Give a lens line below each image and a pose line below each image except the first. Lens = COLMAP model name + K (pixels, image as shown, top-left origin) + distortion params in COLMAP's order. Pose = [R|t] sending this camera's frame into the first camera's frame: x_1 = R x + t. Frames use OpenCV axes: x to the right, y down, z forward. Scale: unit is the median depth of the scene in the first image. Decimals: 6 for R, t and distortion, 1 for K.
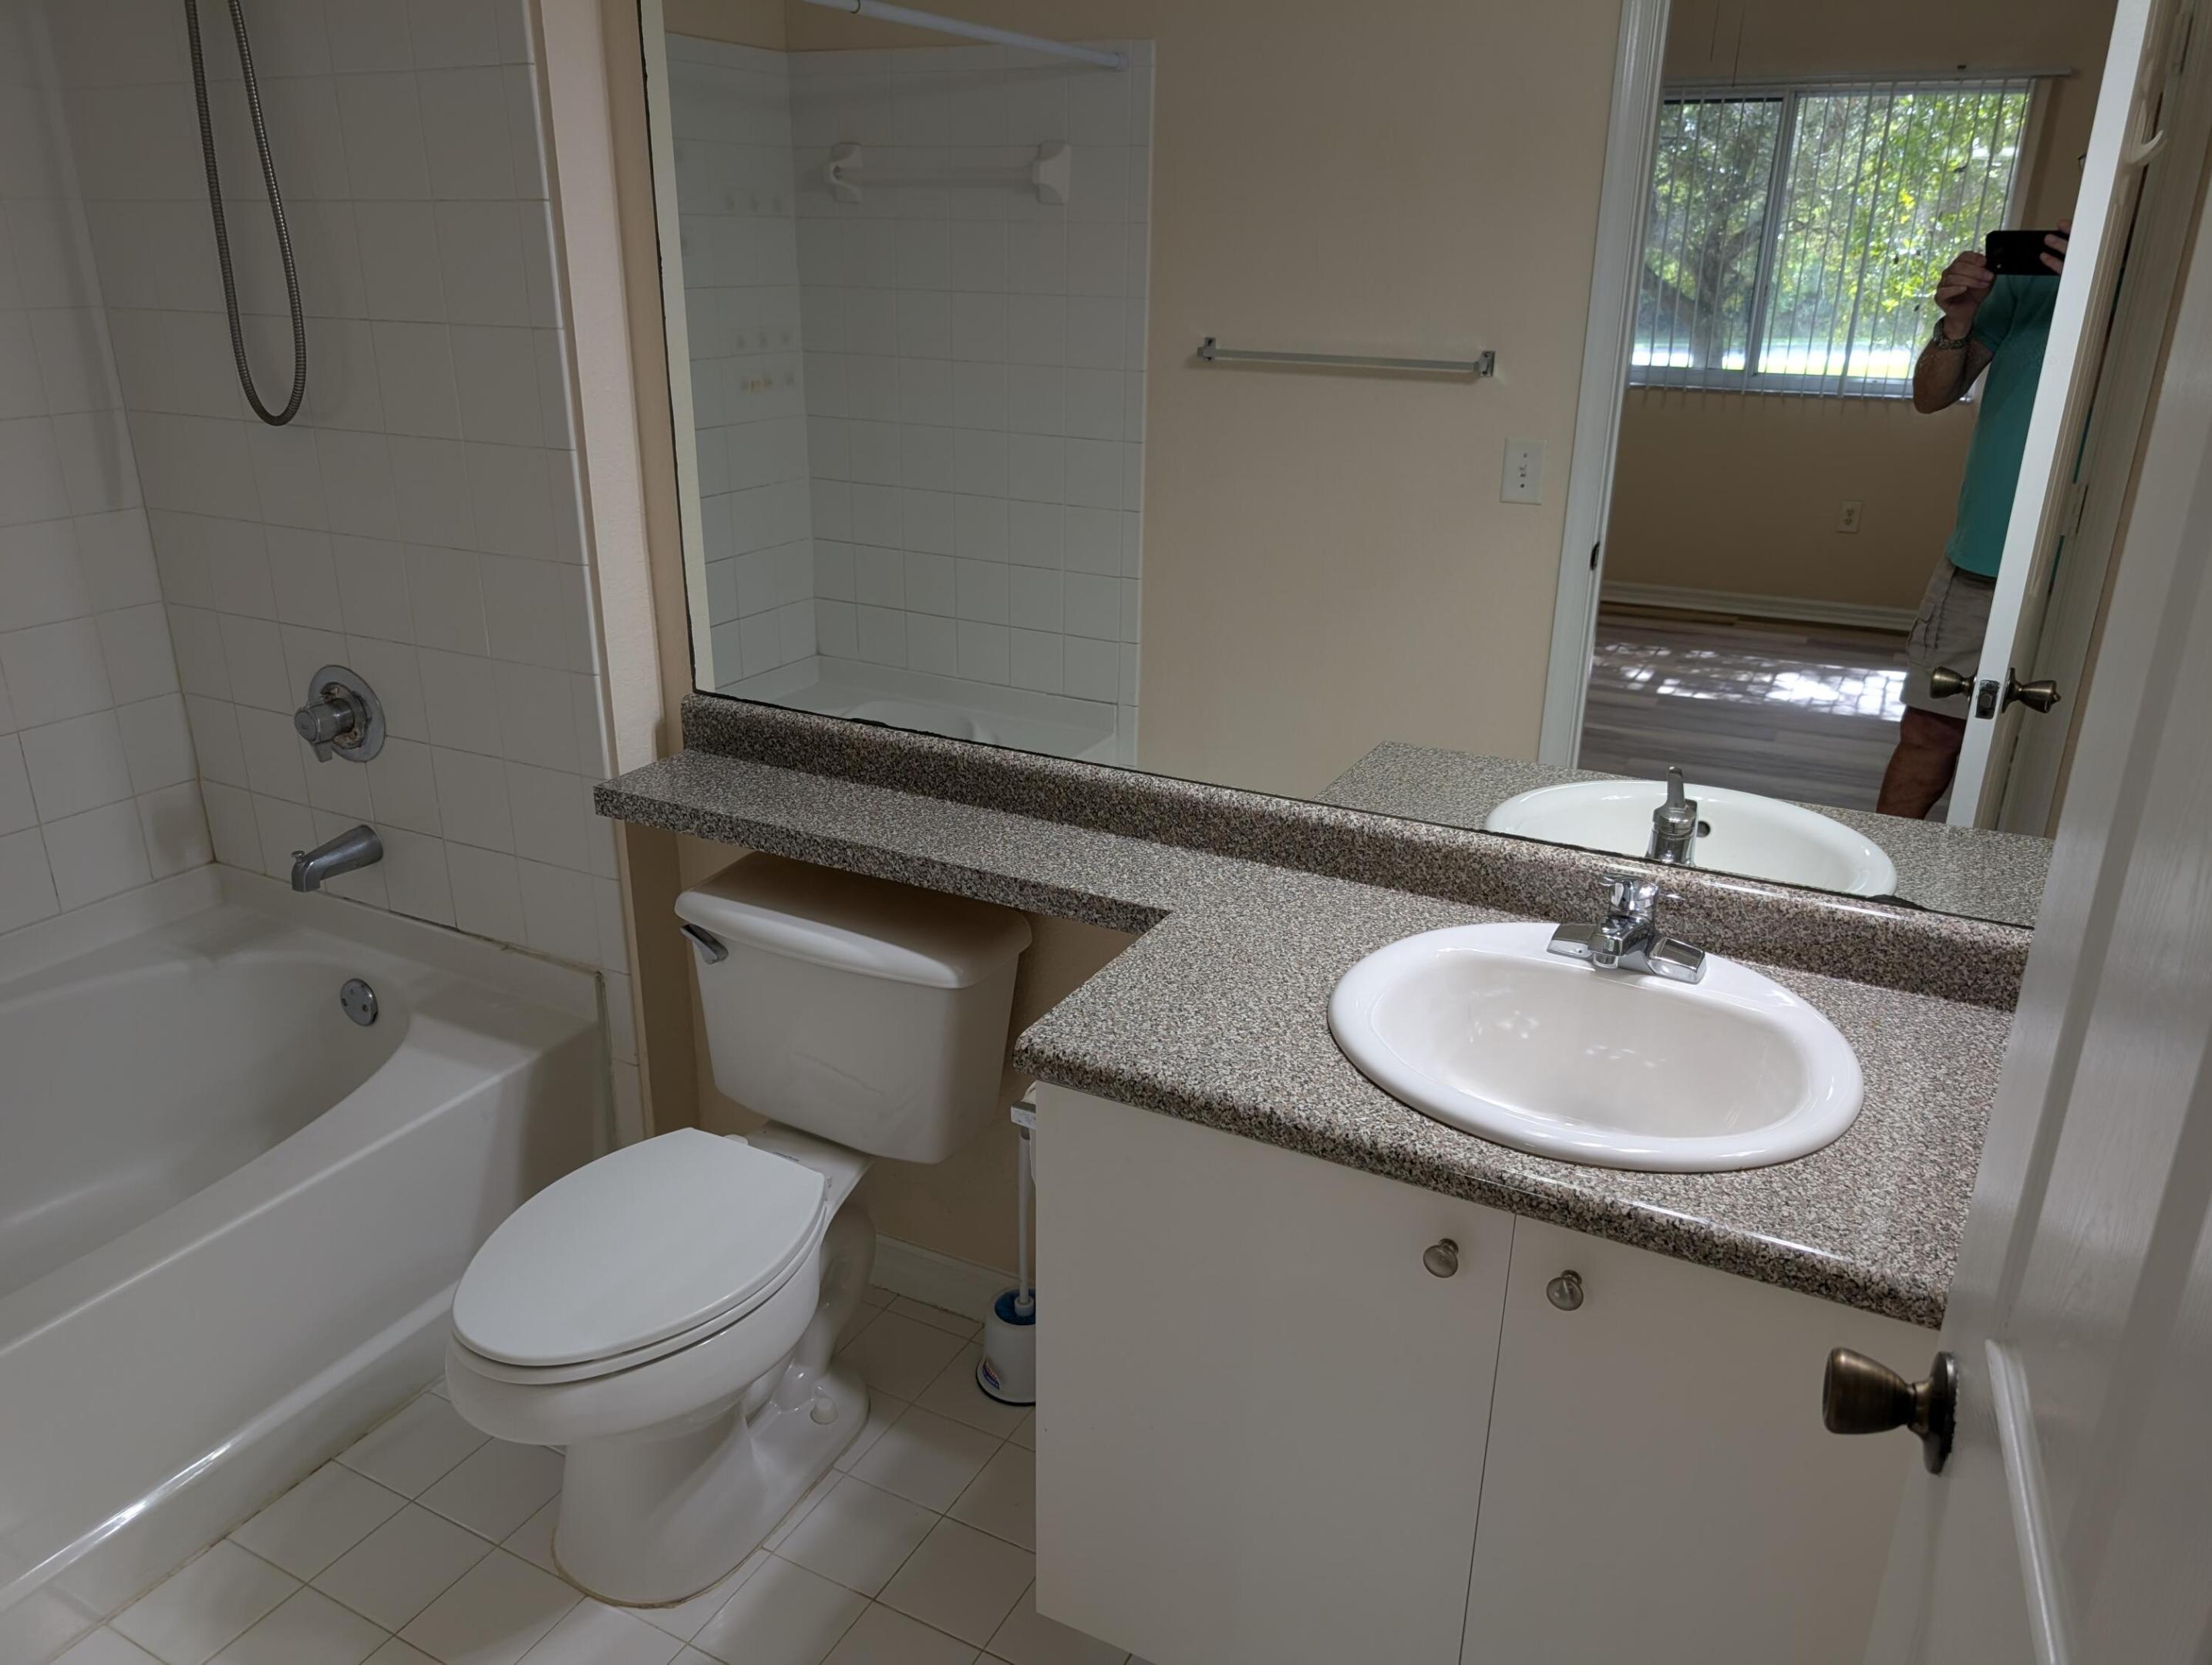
lens RADIAL K [[1585.1, 0, 1085.2], [0, 1585.1, 839.6], [0, 0, 1]] dist [0.011345, -0.009342]
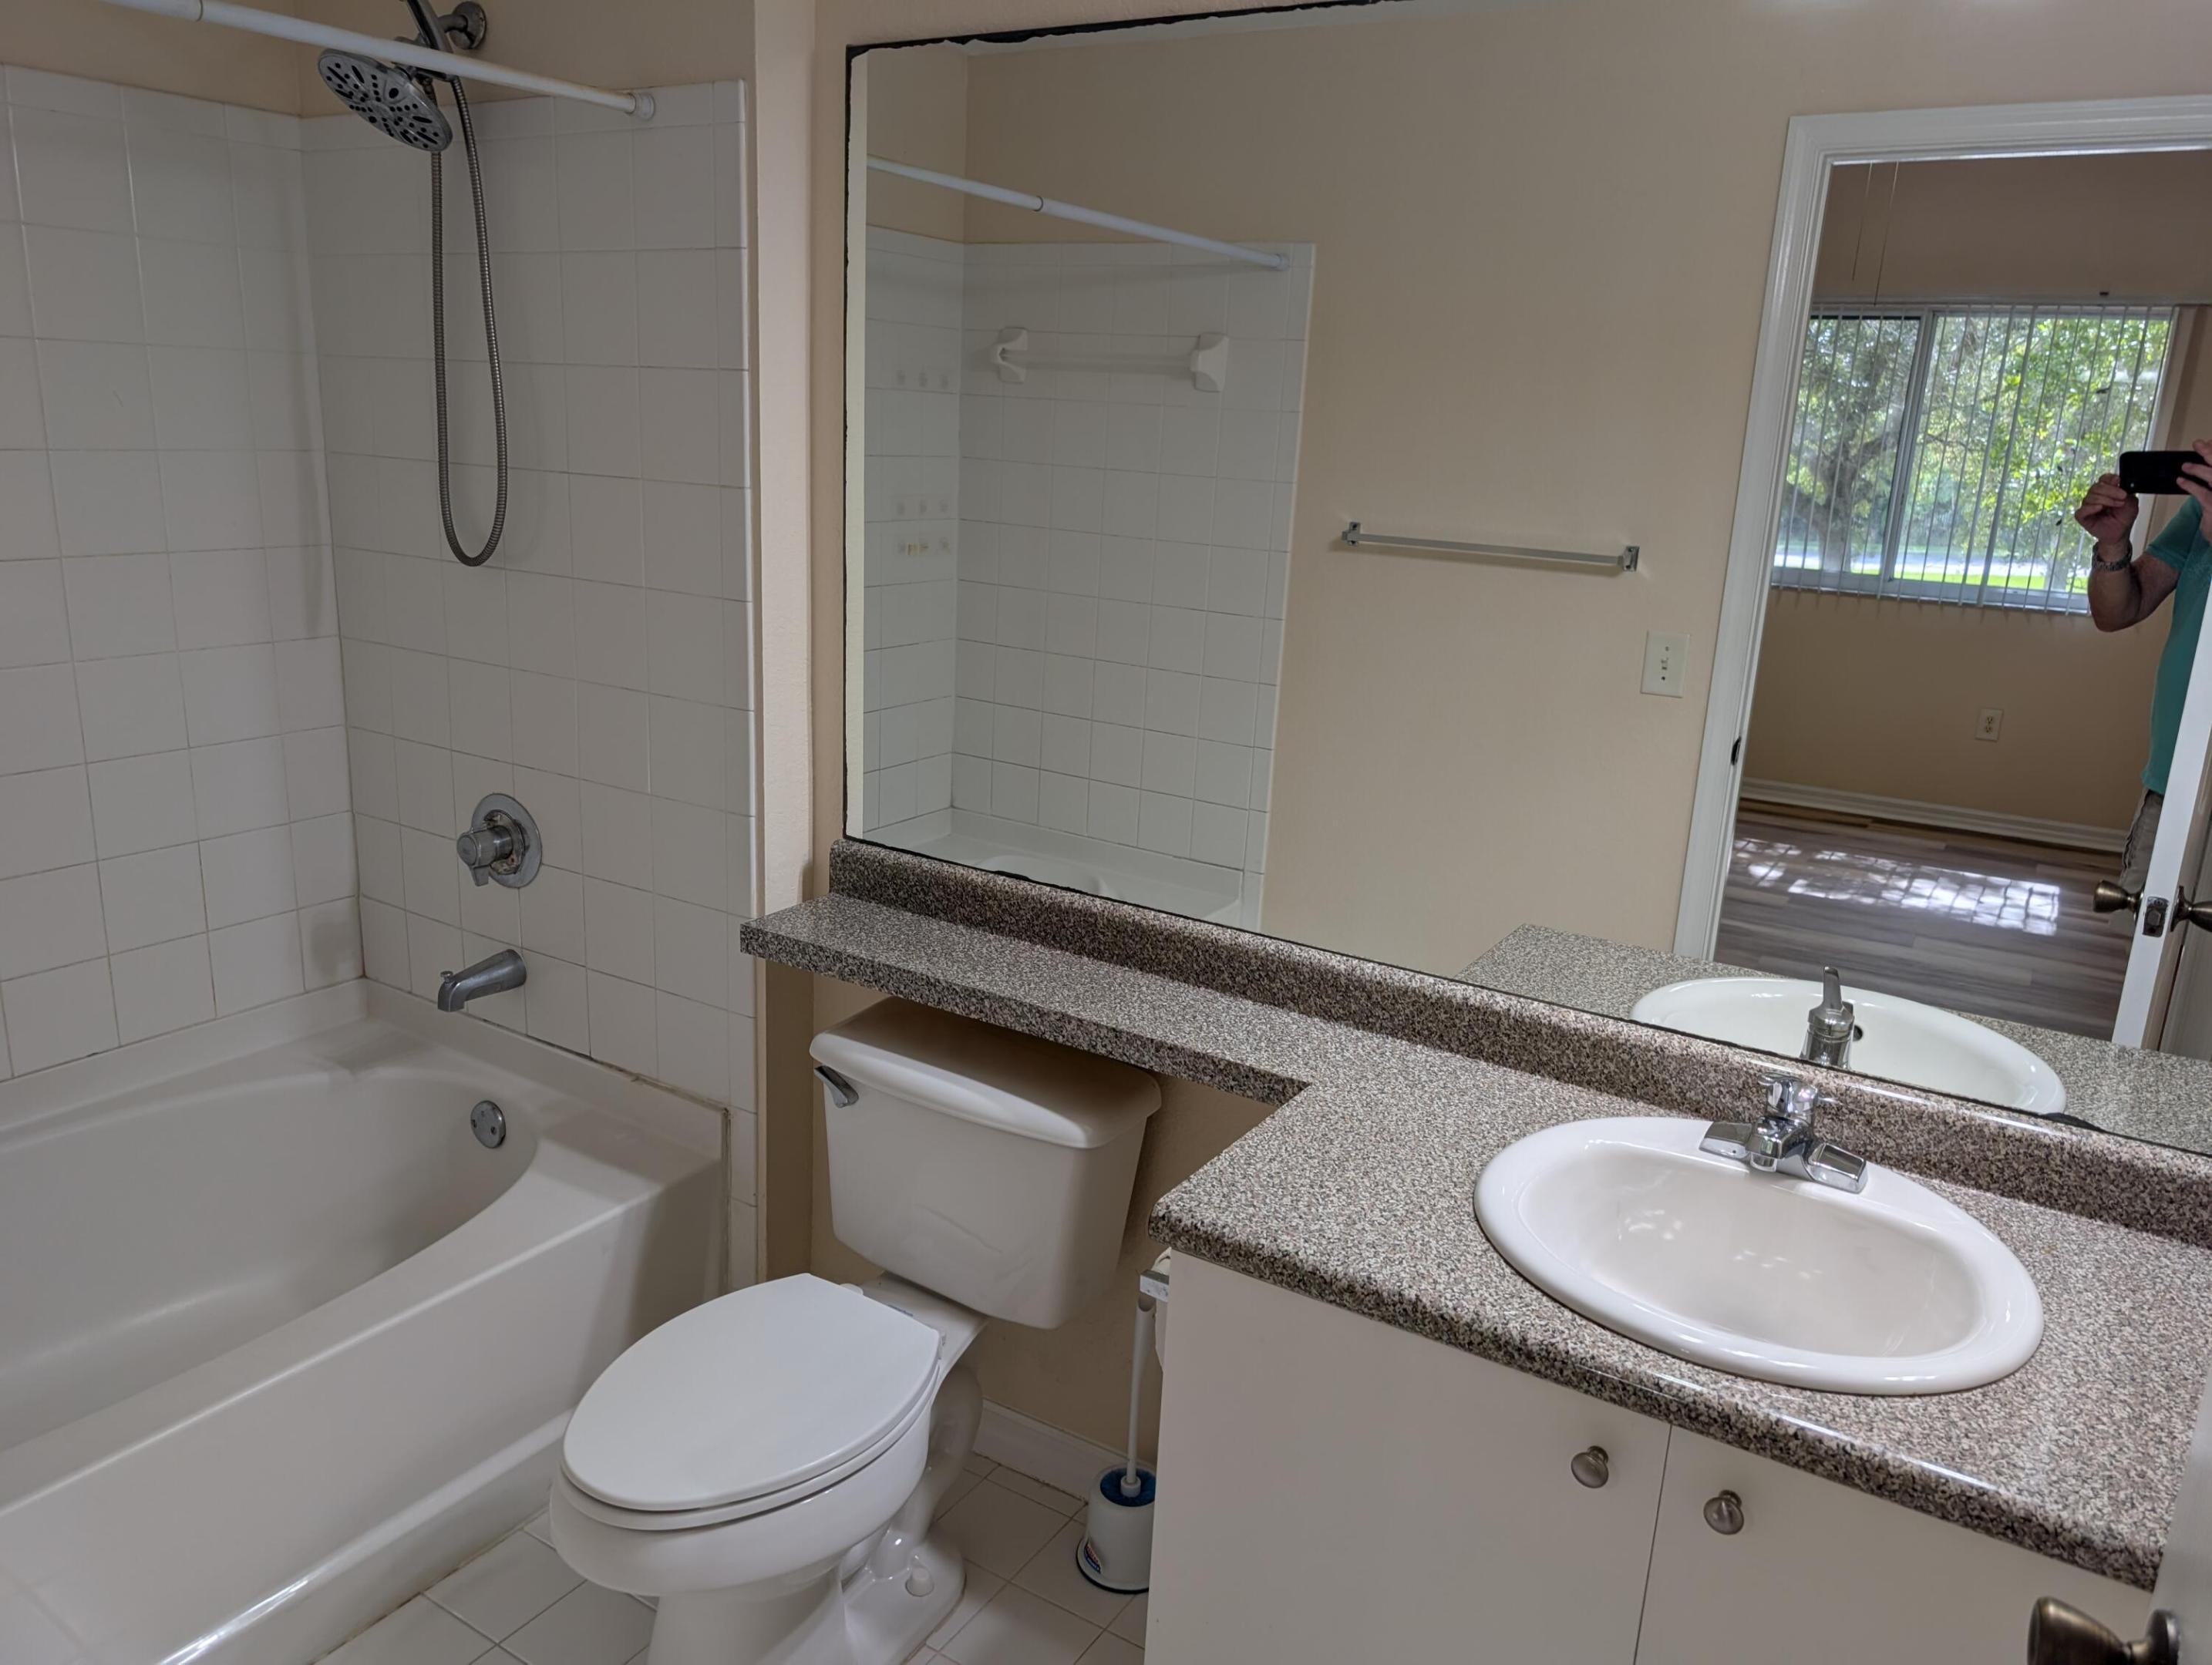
lens RADIAL K [[1581.2, 0, 1106.0], [0, 1581.2, 832.5], [0, 0, 1]] dist [0.011840, -0.008249]
pose [[0.996895, 0.053547, -0.057726, -0.022045], [-0.059436, 0.992623, -0.105669, 0.001462], [0.051642, 0.108772, 0.992724, -0.003943]]
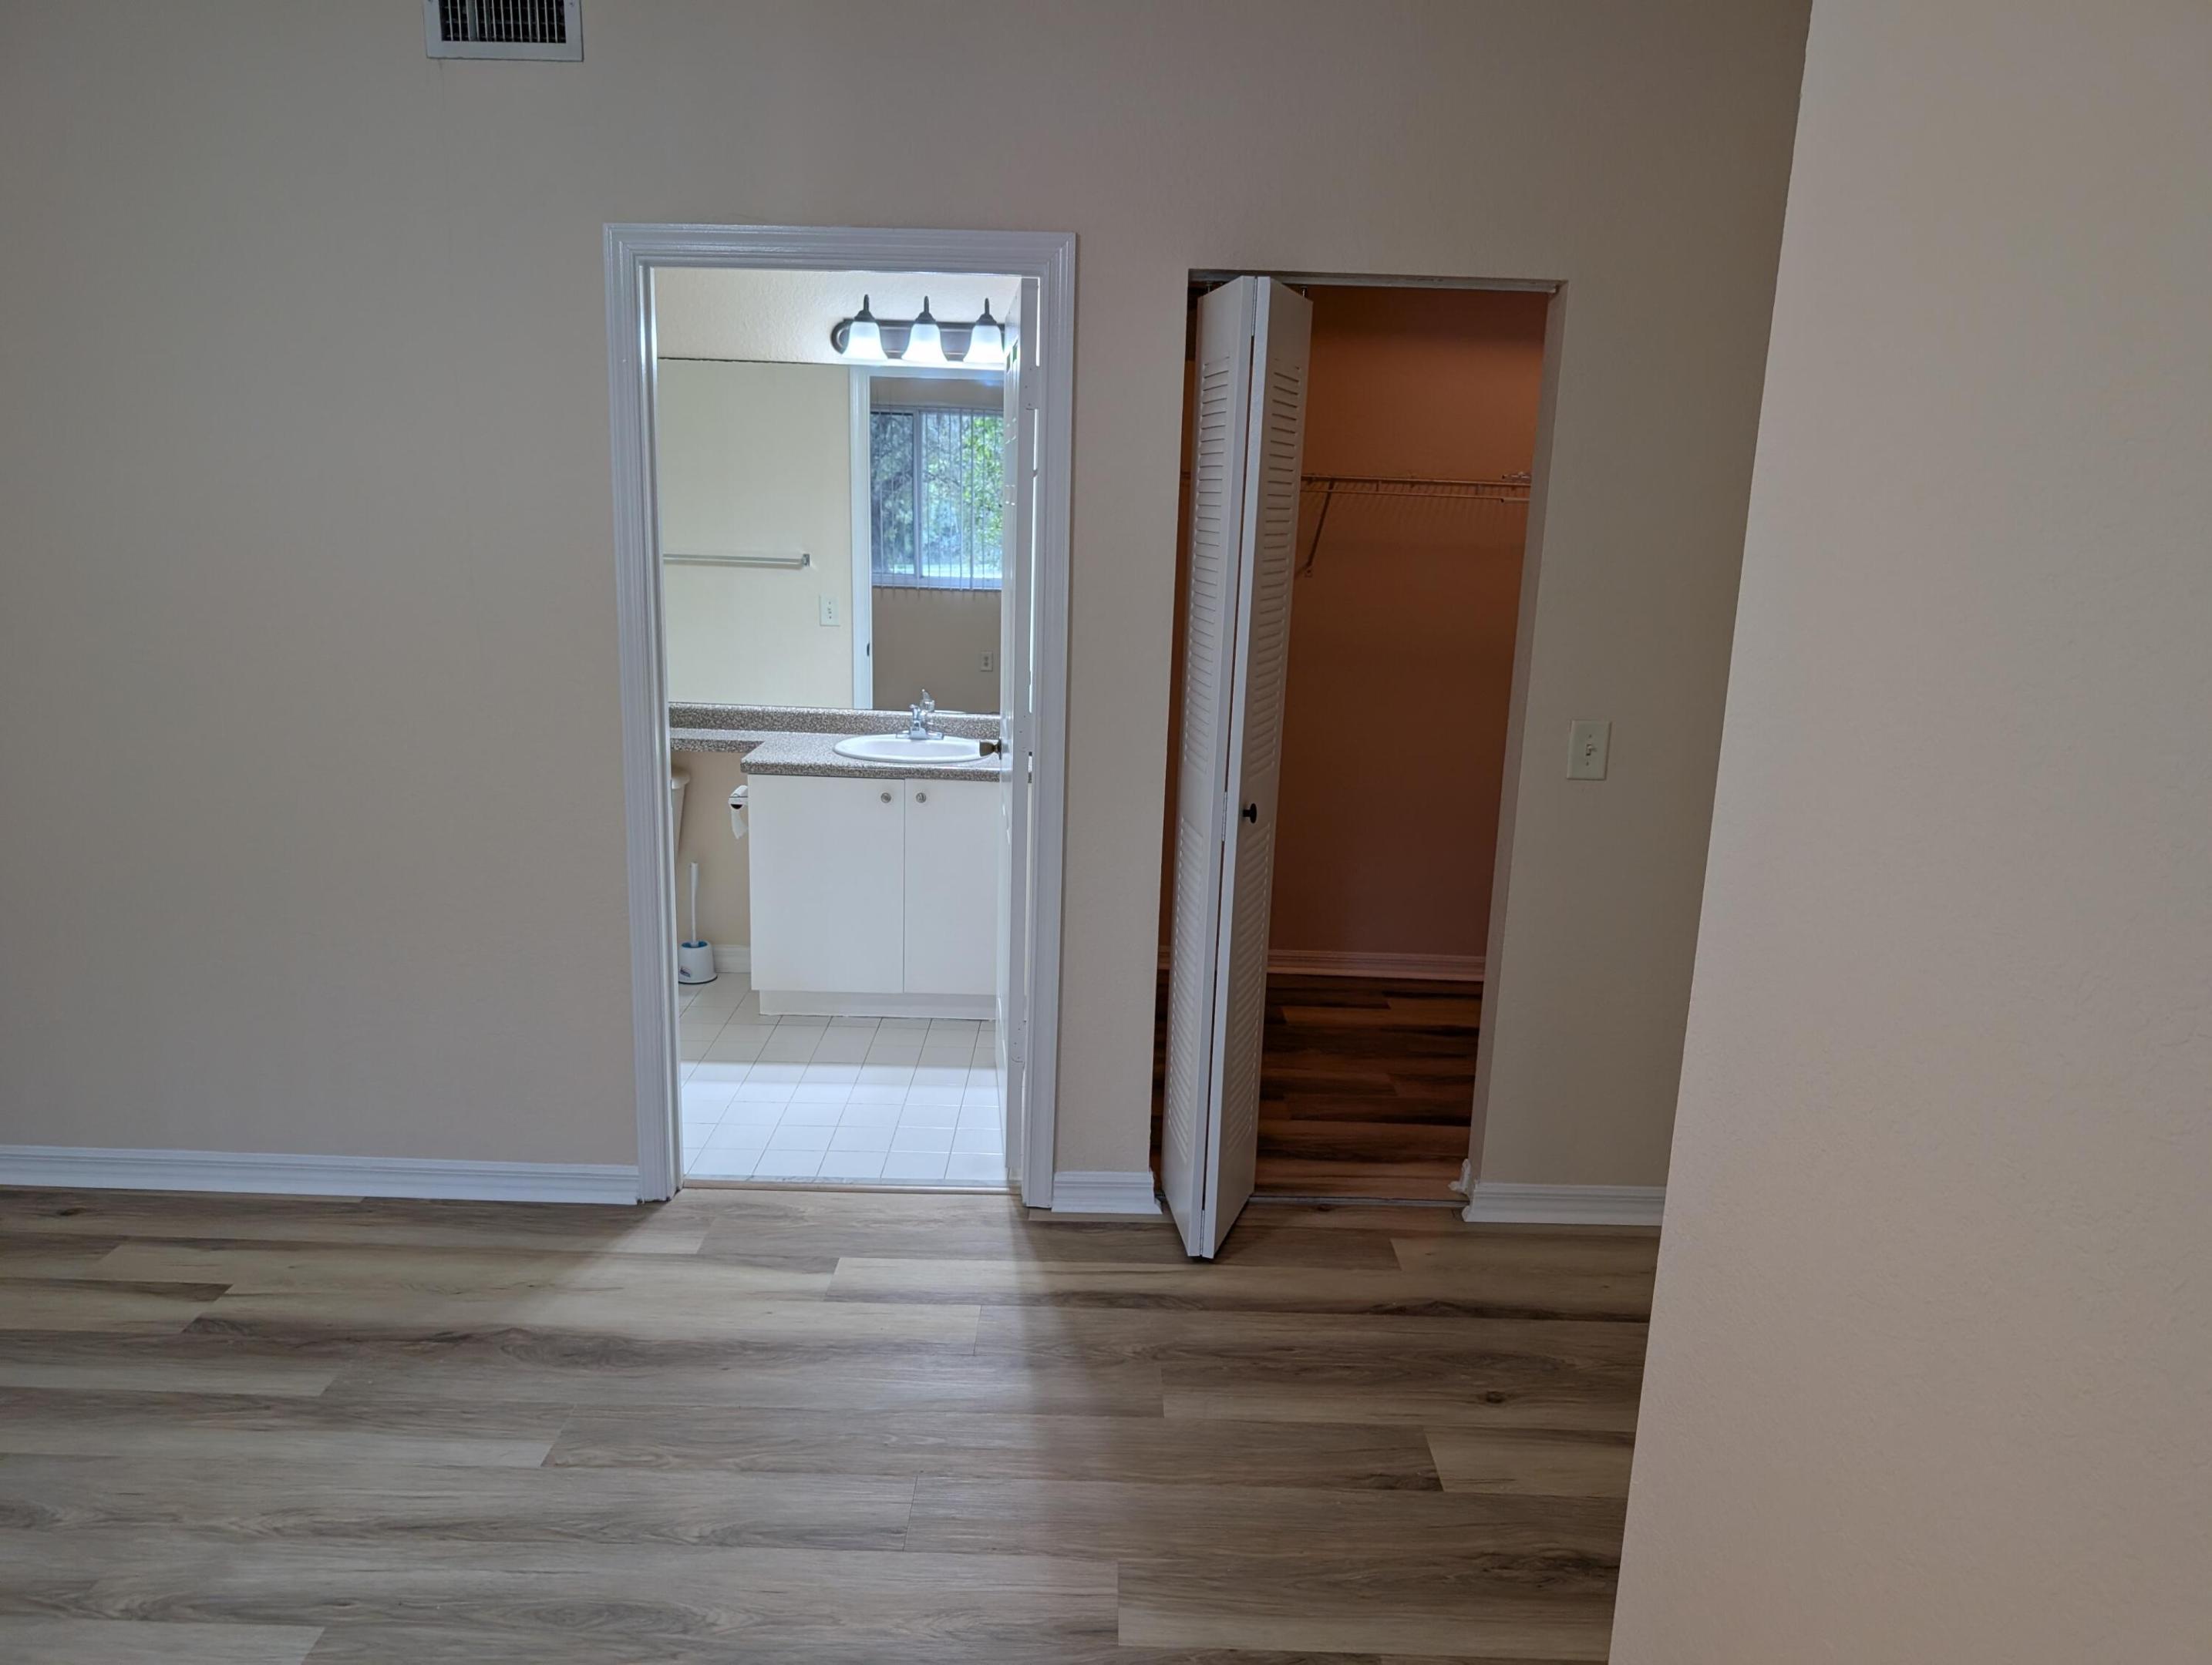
lens RADIAL K [[1581.2, 0, 1106.0], [0, 1581.2, 832.5], [0, 0, 1]] dist [0.011840, -0.008249]
pose [[0.874604, -0.078478, 0.478445, -0.684978], [0.144579, 0.984132, -0.102867, 0.518098], [-0.462780, 0.159141, 0.872071, -1.500065]]
